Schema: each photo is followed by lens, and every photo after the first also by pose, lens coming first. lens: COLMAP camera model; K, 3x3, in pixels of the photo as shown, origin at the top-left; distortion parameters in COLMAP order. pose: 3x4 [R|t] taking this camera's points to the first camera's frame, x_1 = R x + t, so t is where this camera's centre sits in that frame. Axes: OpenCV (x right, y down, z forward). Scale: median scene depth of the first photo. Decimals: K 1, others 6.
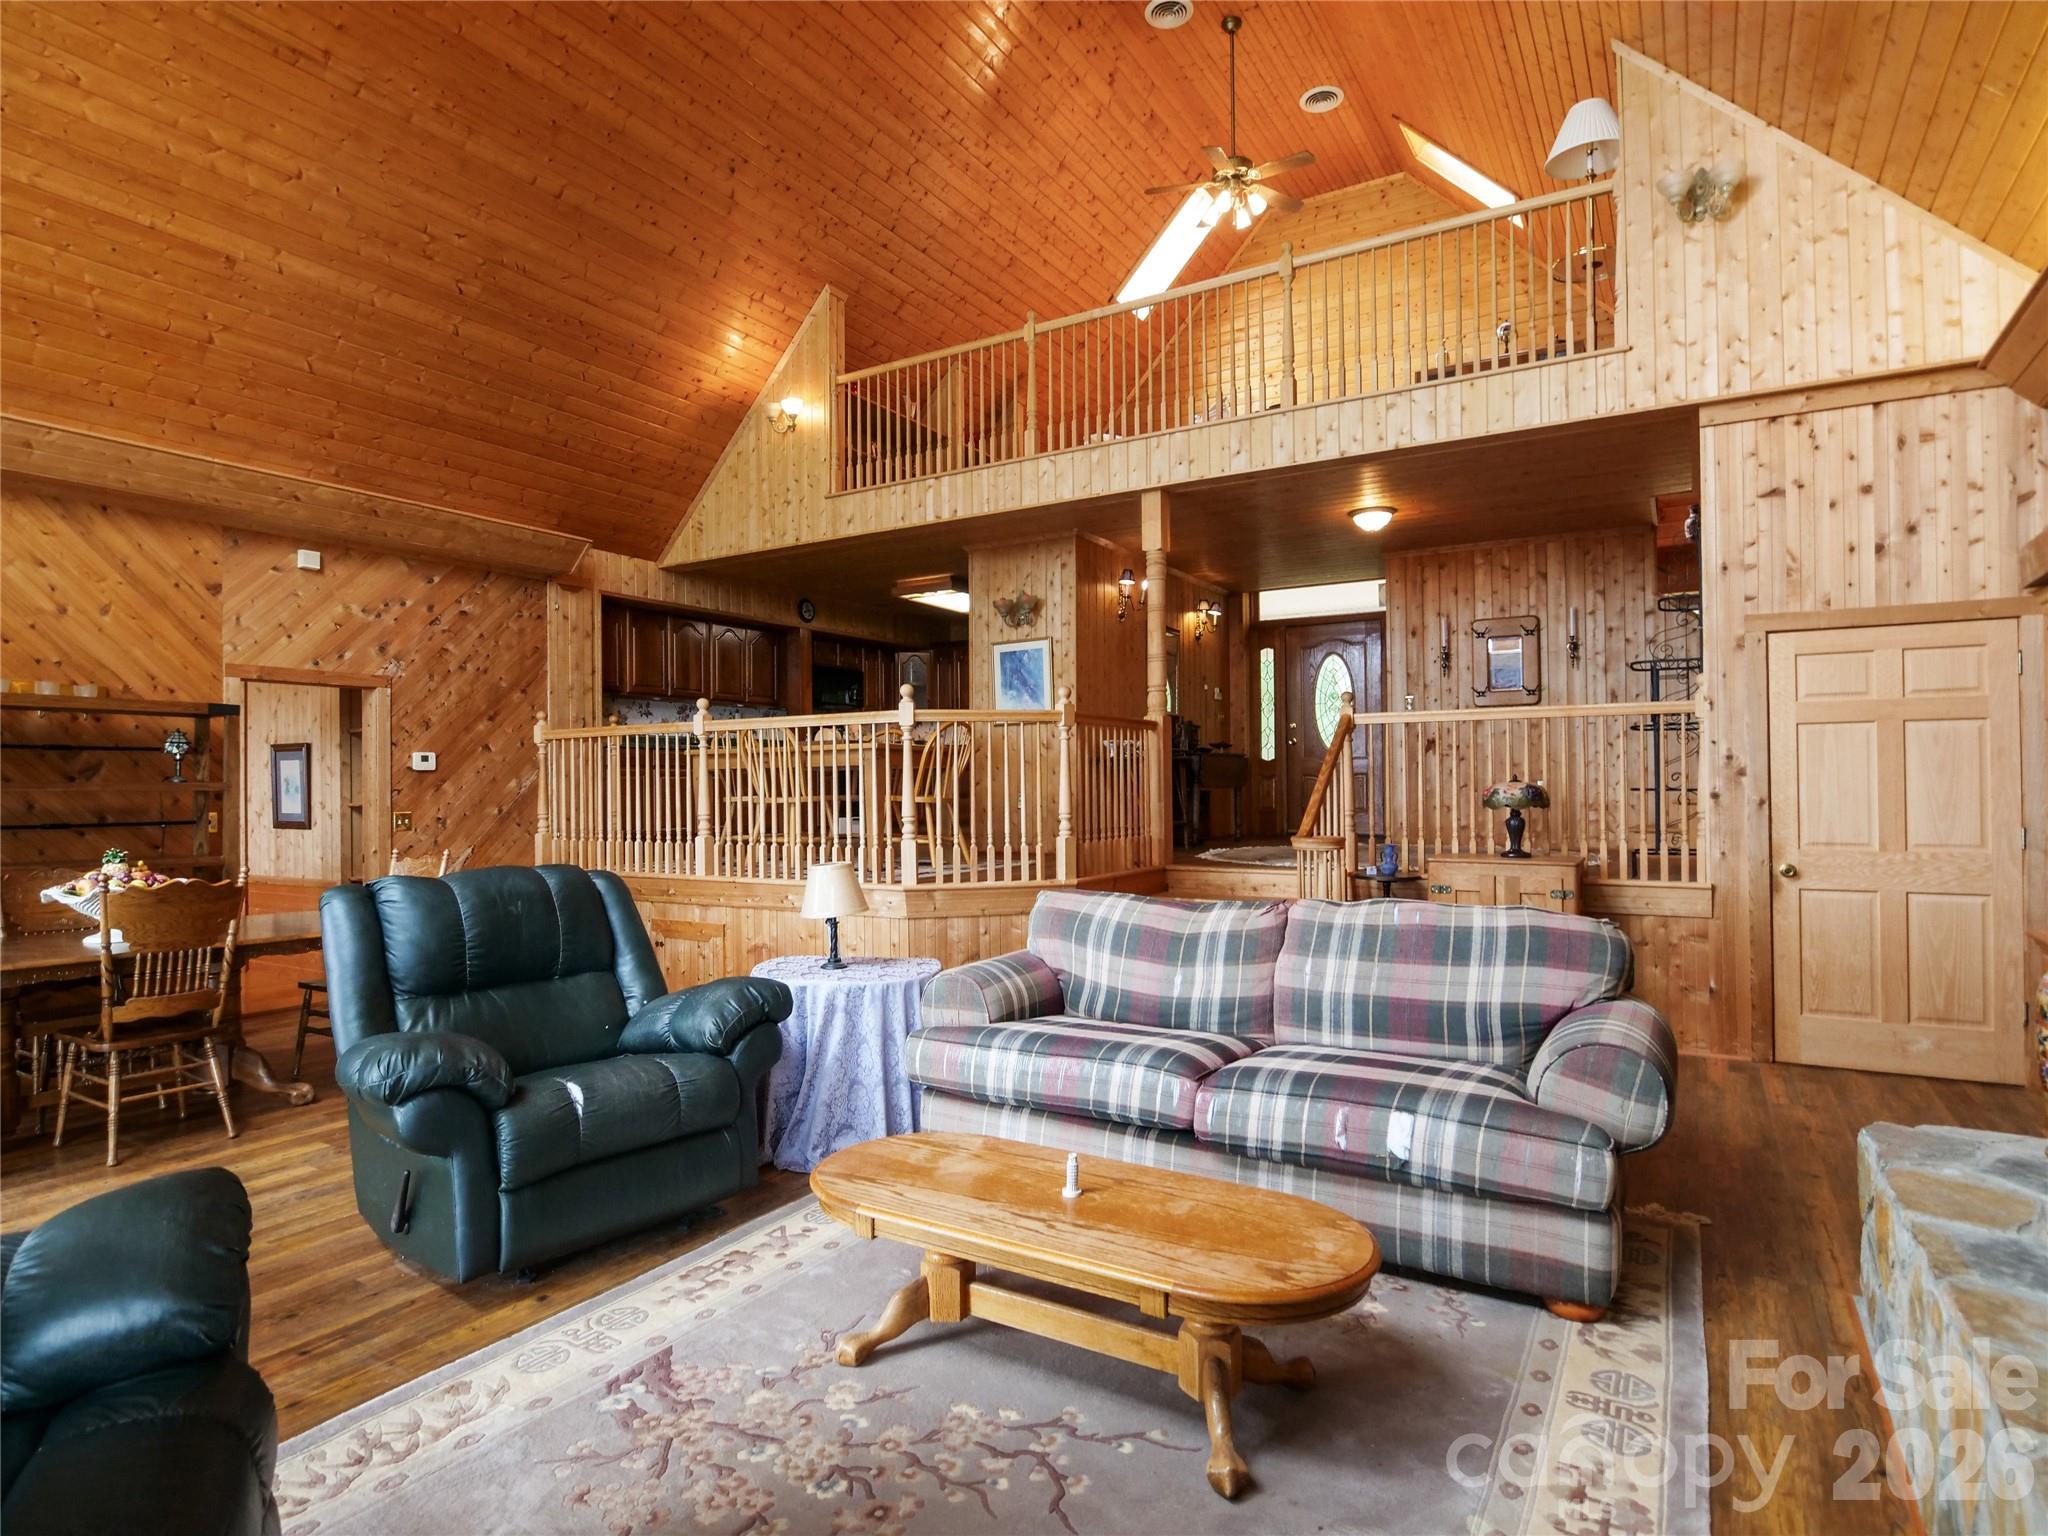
lens RADIAL K [[1100.0, 0, 1024.9], [0, 1100.0, 768.6], [0, 0, 1]] dist [-0.005349, -0.007290]
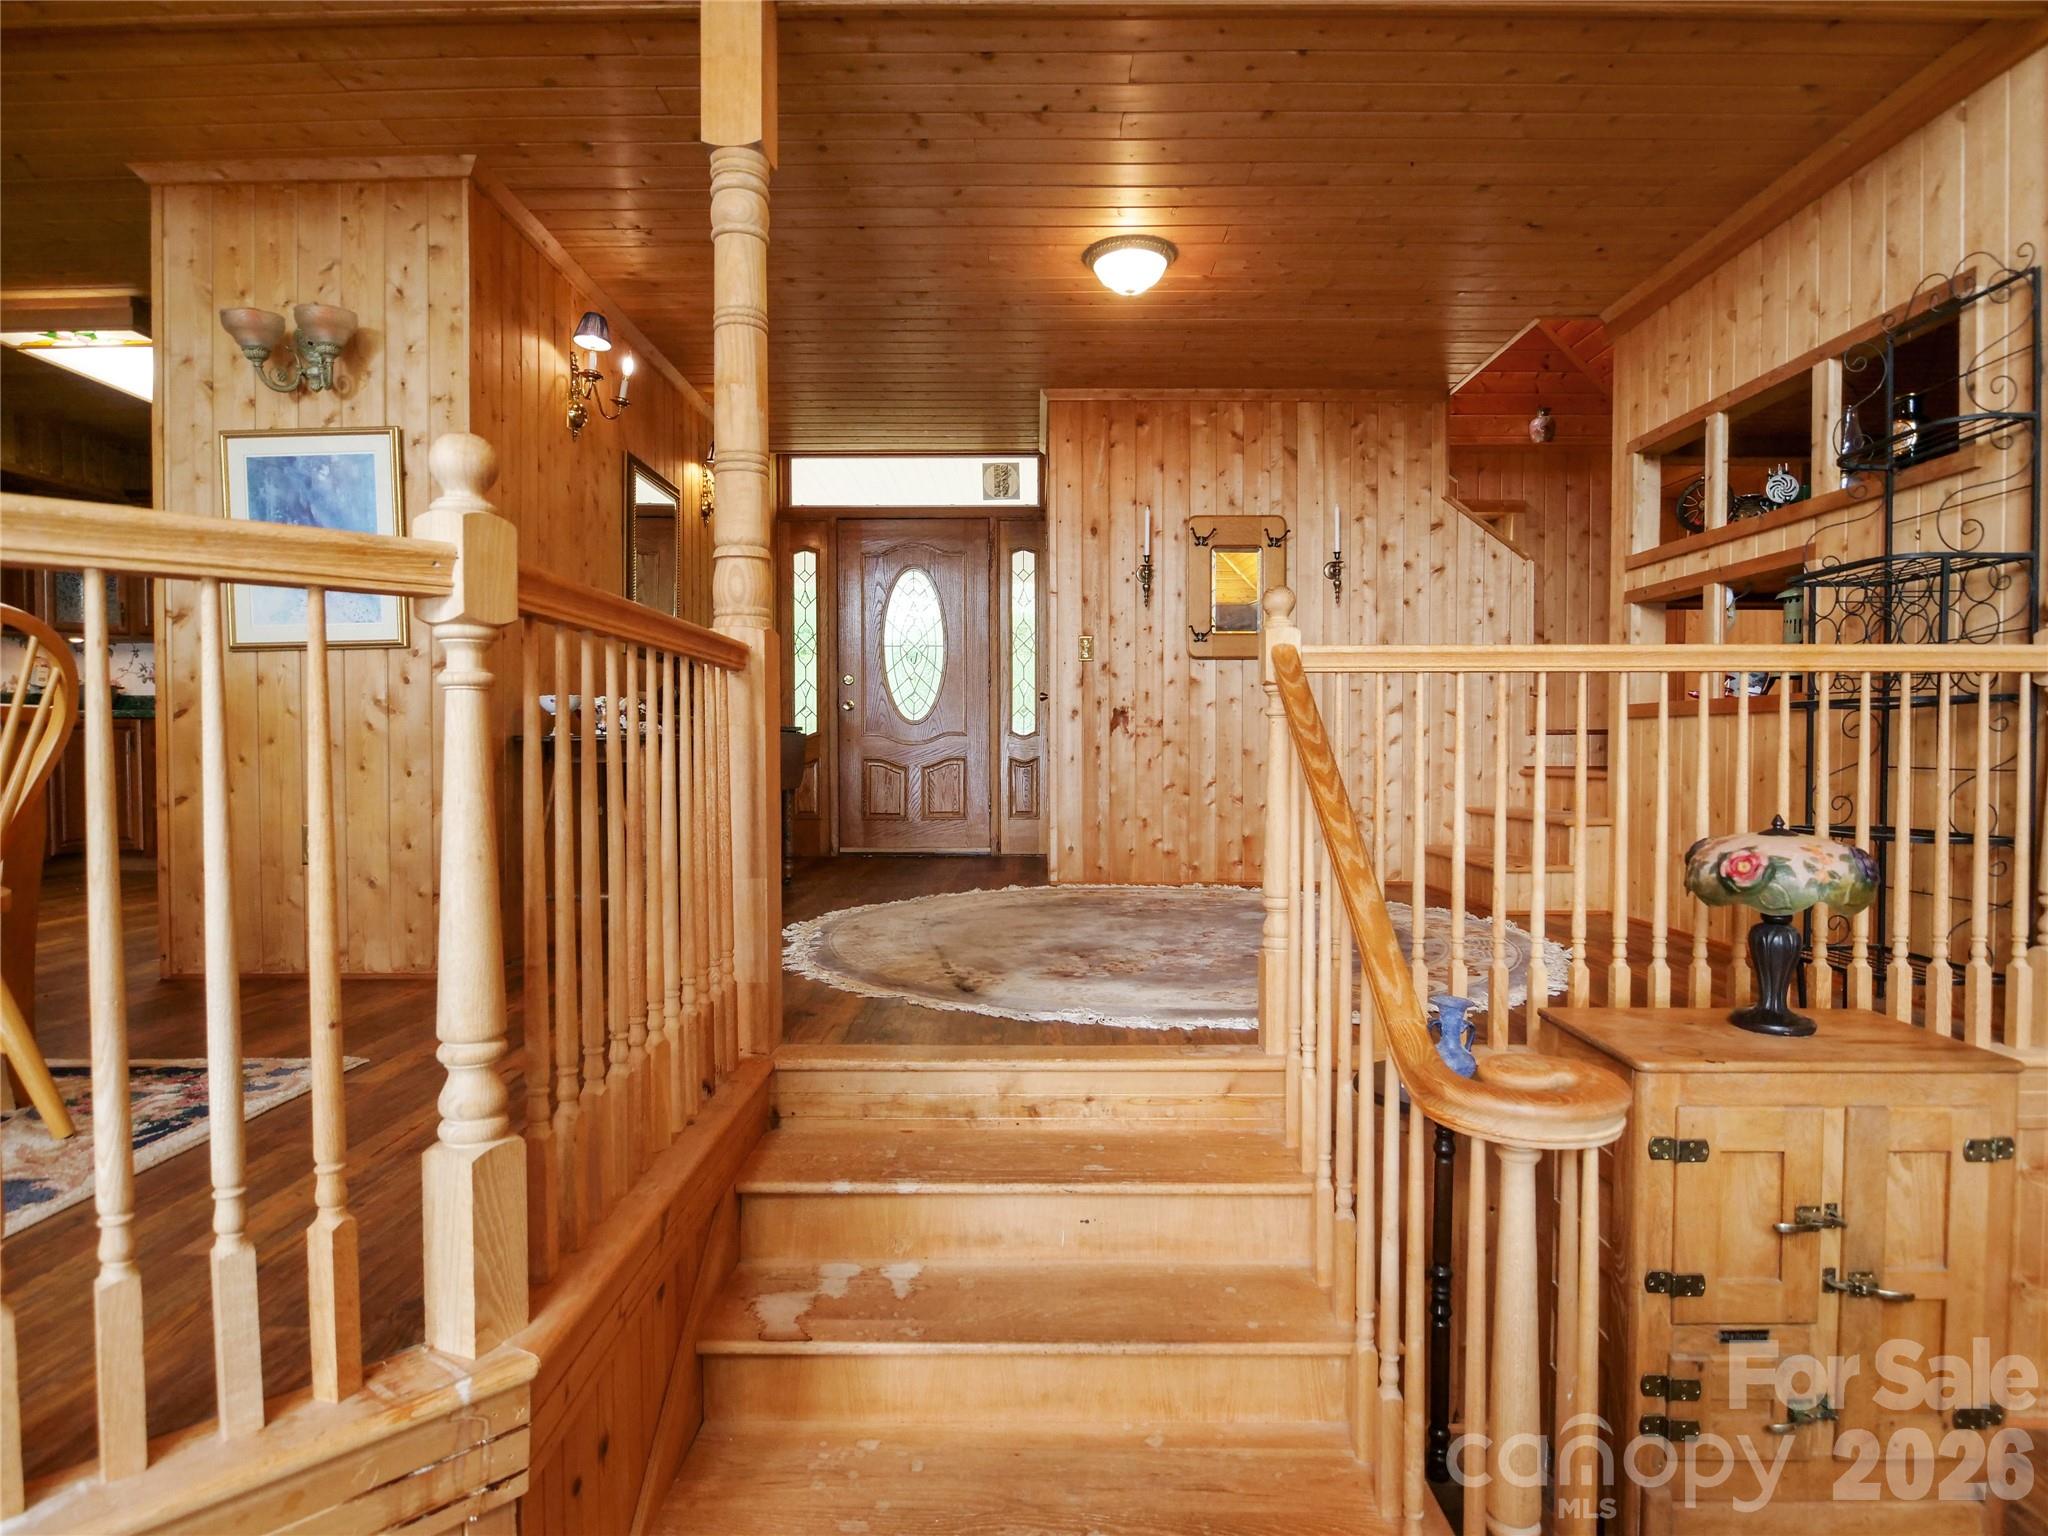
lens RADIAL K [[1099.5, 0, 1023.8], [0, 1099.5, 766.0], [0, 0, 1]] dist [-0.004203, -0.006025]
pose [[0.858495, -0.004395, 0.512803, 0.014081], [-0.013065, 0.999451, 0.030439, -0.013521], [-0.512655, -0.032832, 0.857967, 0.540368]]
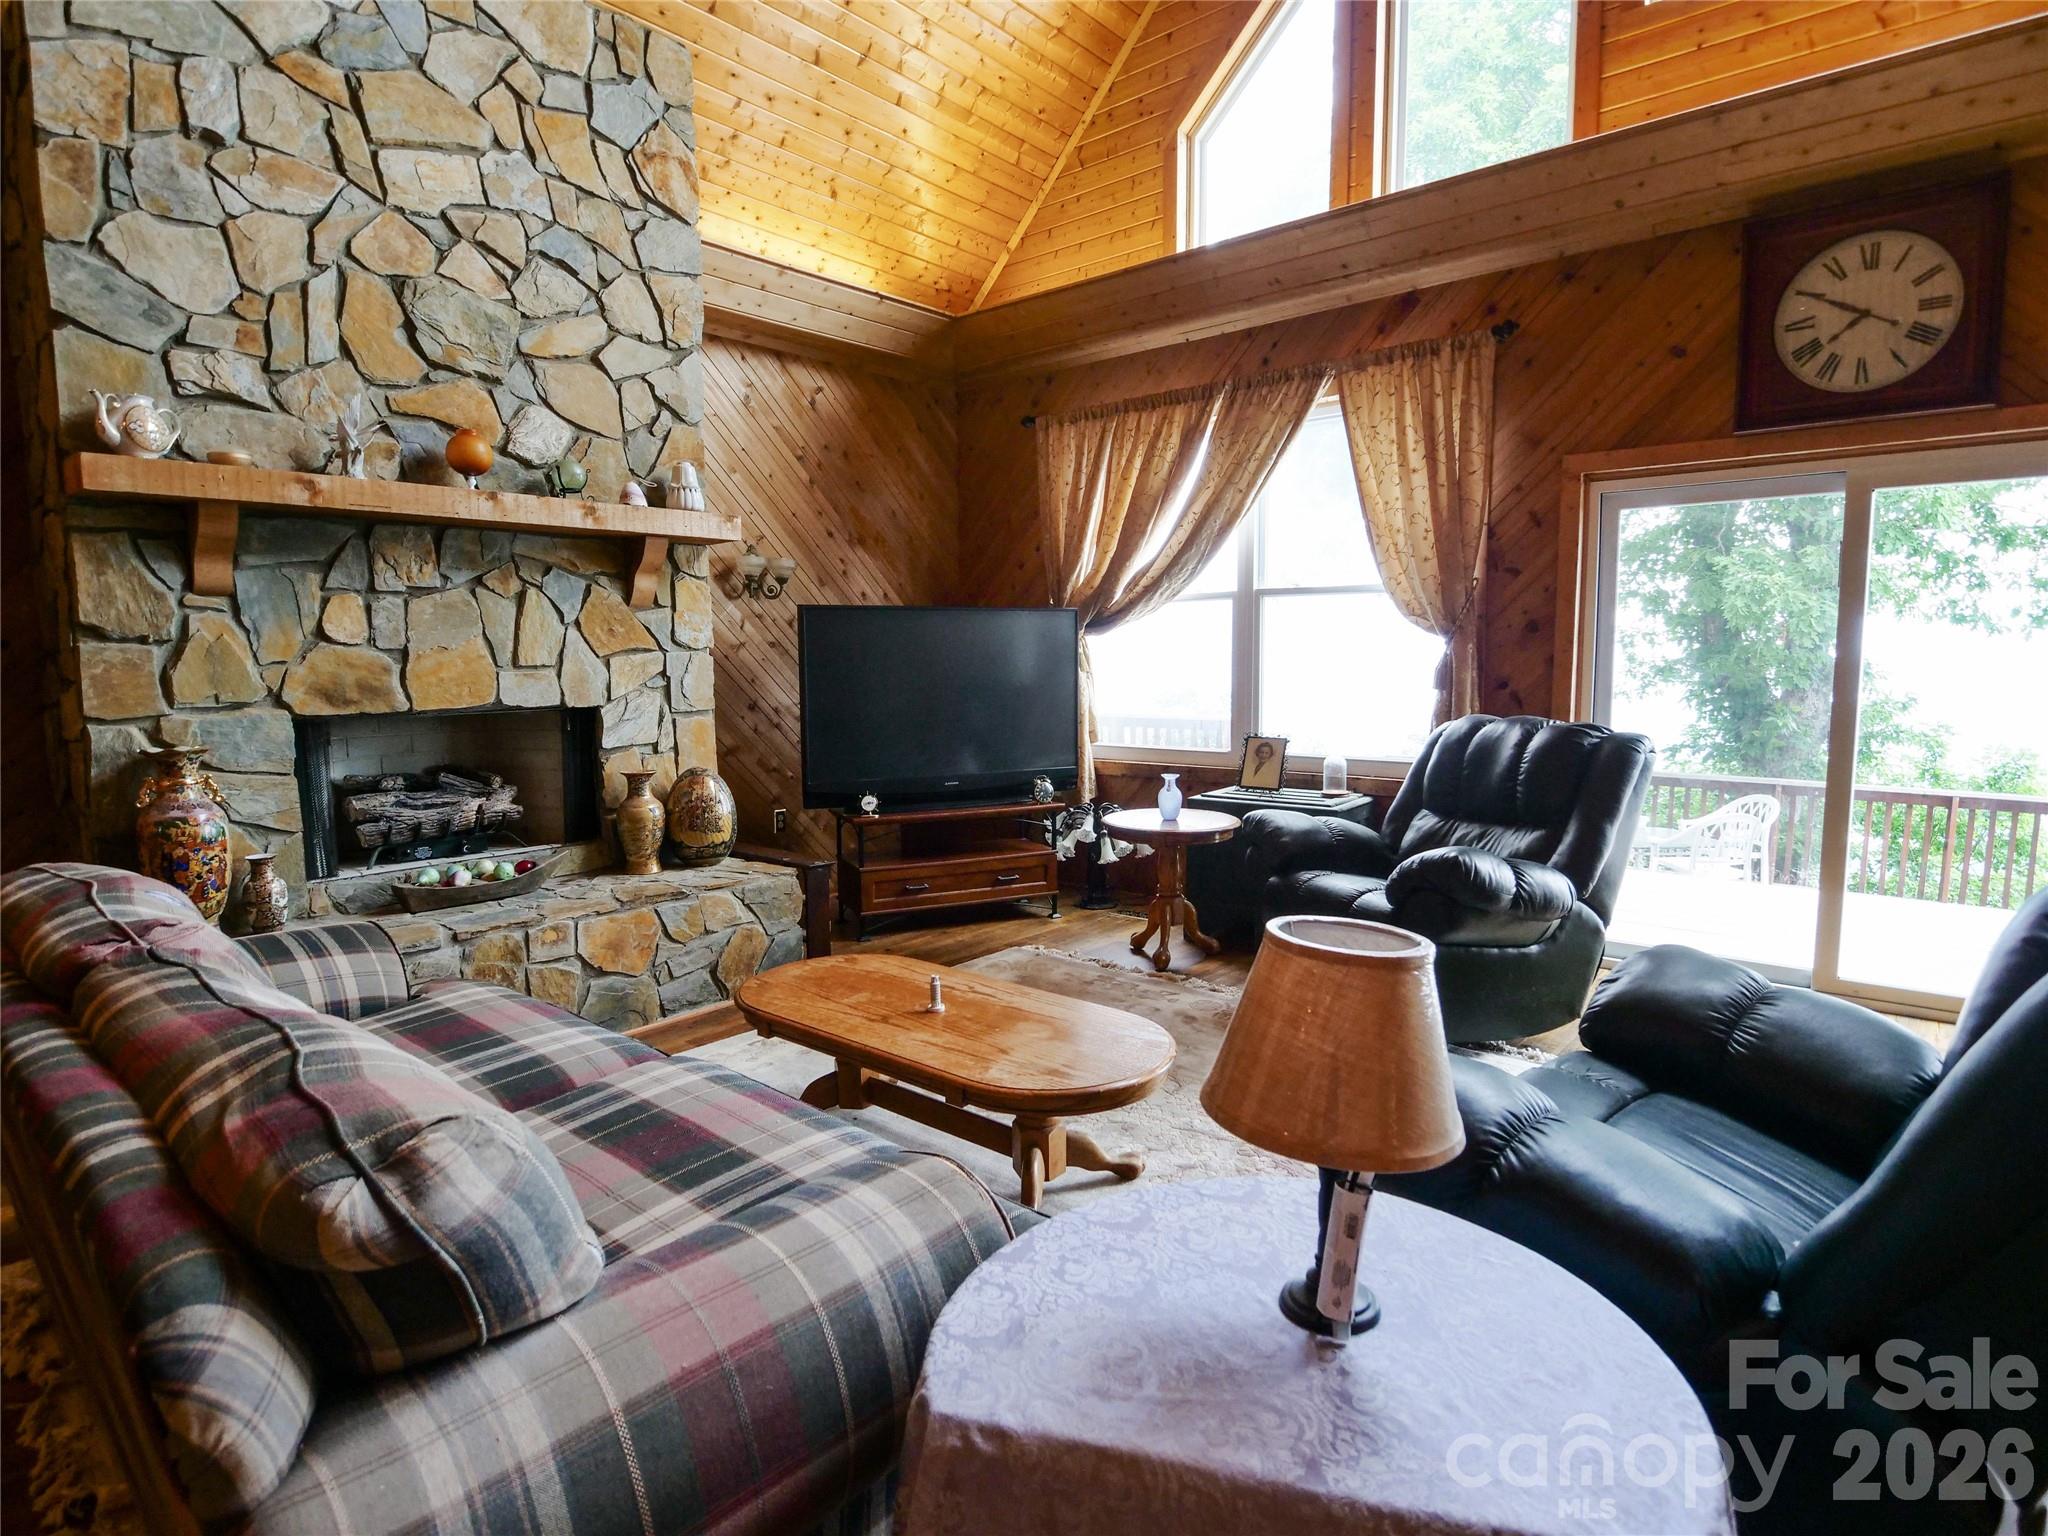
lens RADIAL K [[1100.0, 0, 1024.9], [0, 1100.0, 768.6], [0, 0, 1]] dist [-0.005349, -0.007290]
pose [[-0.986855, -0.001484, 0.161604, -0.070366], [0.013004, 0.995986, 0.088558, 0.011438], [-0.161086, 0.089496, -0.982874, 0.631275]]
